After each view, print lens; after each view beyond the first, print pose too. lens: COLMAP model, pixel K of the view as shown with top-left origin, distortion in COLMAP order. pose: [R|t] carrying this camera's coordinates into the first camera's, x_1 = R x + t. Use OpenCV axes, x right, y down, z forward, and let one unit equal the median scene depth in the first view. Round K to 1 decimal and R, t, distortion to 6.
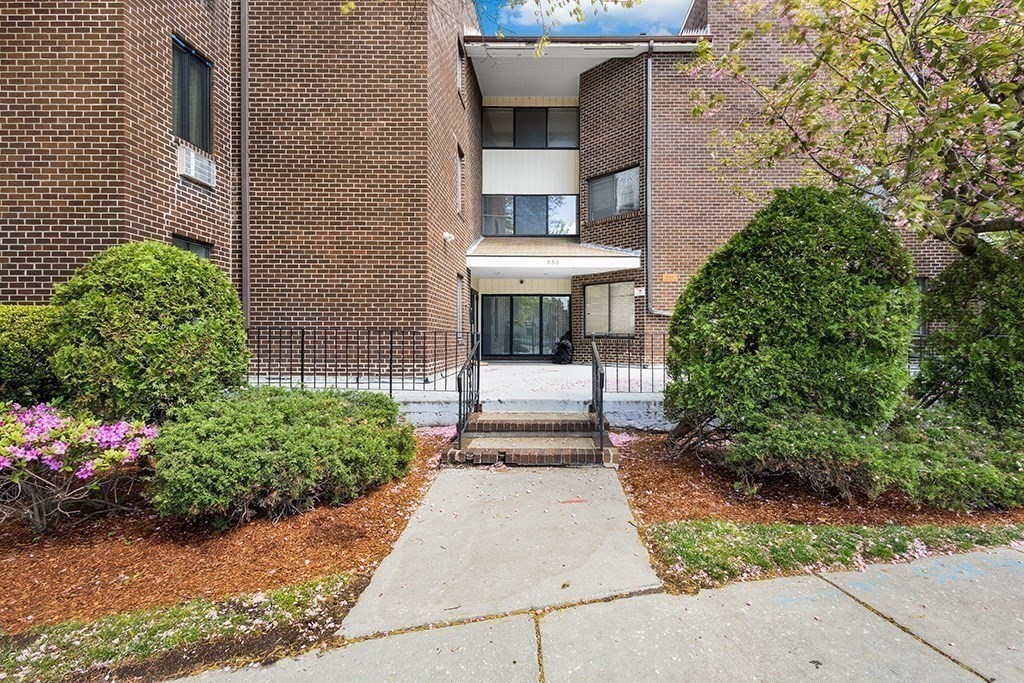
lens RADIAL K [[482.2, 0, 512.7], [0, 482.2, 335.7], [0, 0, 1]] dist [0.004486, 0.000059]
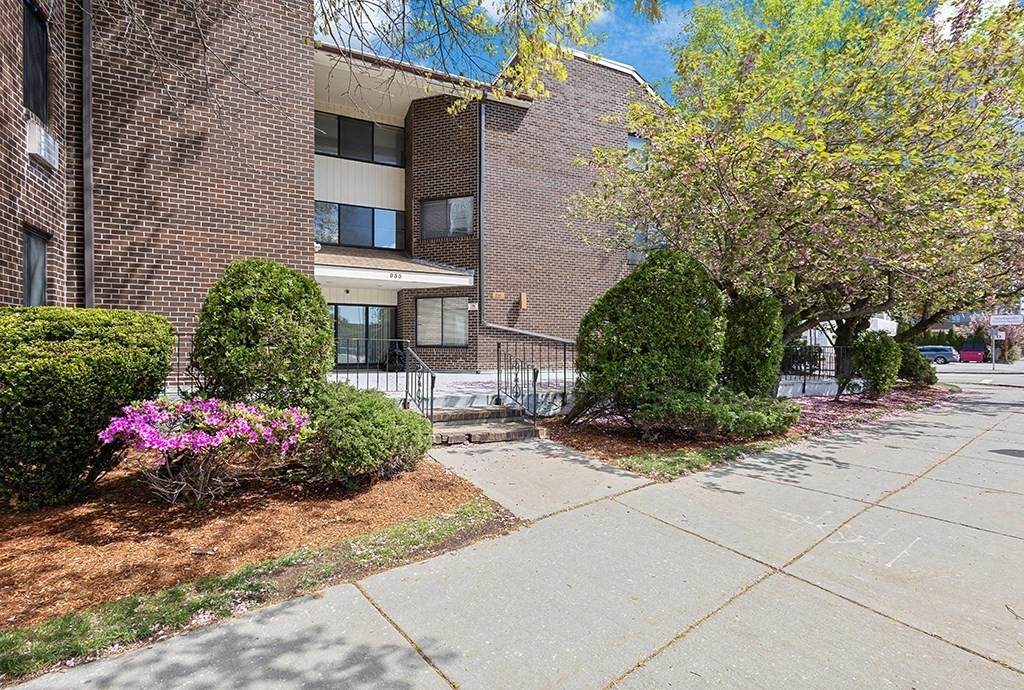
lens RADIAL K [[464.7, 0, 510.1], [0, 464.7, 347.2], [0, 0, 1]] dist [0.004865, -0.000504]
pose [[0.917006, 0.003716, 0.398856, -0.188068], [-0.004724, 0.999988, 0.001543, 0.004468], [-0.398846, -0.003299, 0.917012, -0.079768]]
